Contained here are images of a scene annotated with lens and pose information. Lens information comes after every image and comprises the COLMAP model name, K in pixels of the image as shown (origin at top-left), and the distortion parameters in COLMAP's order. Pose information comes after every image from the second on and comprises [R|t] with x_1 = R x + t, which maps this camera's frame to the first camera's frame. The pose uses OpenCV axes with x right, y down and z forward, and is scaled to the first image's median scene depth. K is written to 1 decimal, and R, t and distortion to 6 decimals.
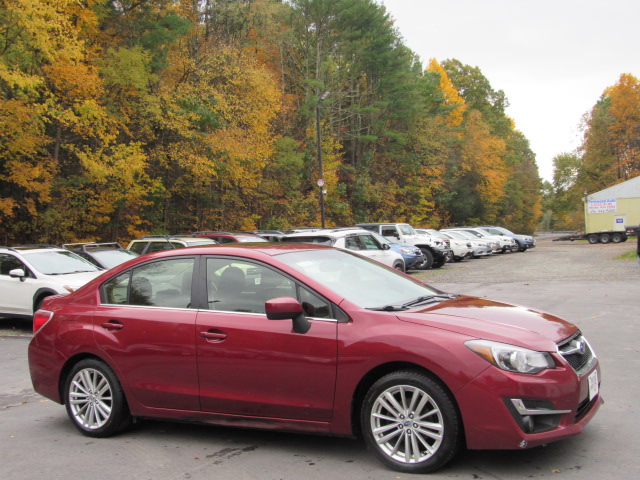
lens RADIAL K [[772.1, 0, 318.6], [0, 772.1, 242.7], [0, 0, 1]] dist [-0.047314, 0.000000]
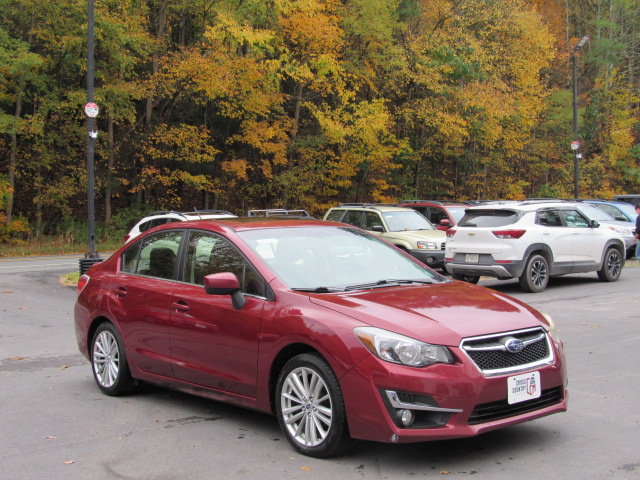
lens RADIAL K [[892.3, 0, 321.5], [0, 892.3, 240.3], [0, 0, 1]] dist [-0.083513, 0.000000]
pose [[0.936050, 0.039221, -0.349675, 0.079592], [-0.027372, 0.998873, 0.038766, -0.003487], [0.350802, -0.026716, 0.936069, -0.008861]]
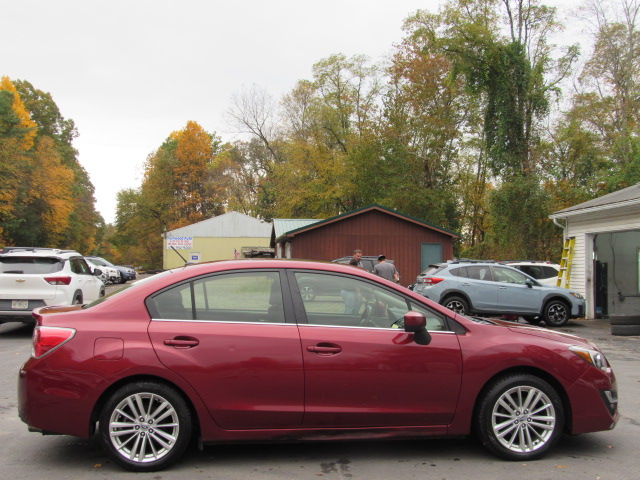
lens RADIAL K [[772.1, 0, 317.7], [0, 772.1, 240.9], [0, 0, 1]] dist [-0.047314, 0.000000]
pose [[0.825267, 0.062426, 0.561282, -0.124414], [-0.036265, 0.997678, -0.057642, 0.006573], [-0.563577, 0.027215, 0.825615, 0.030780]]
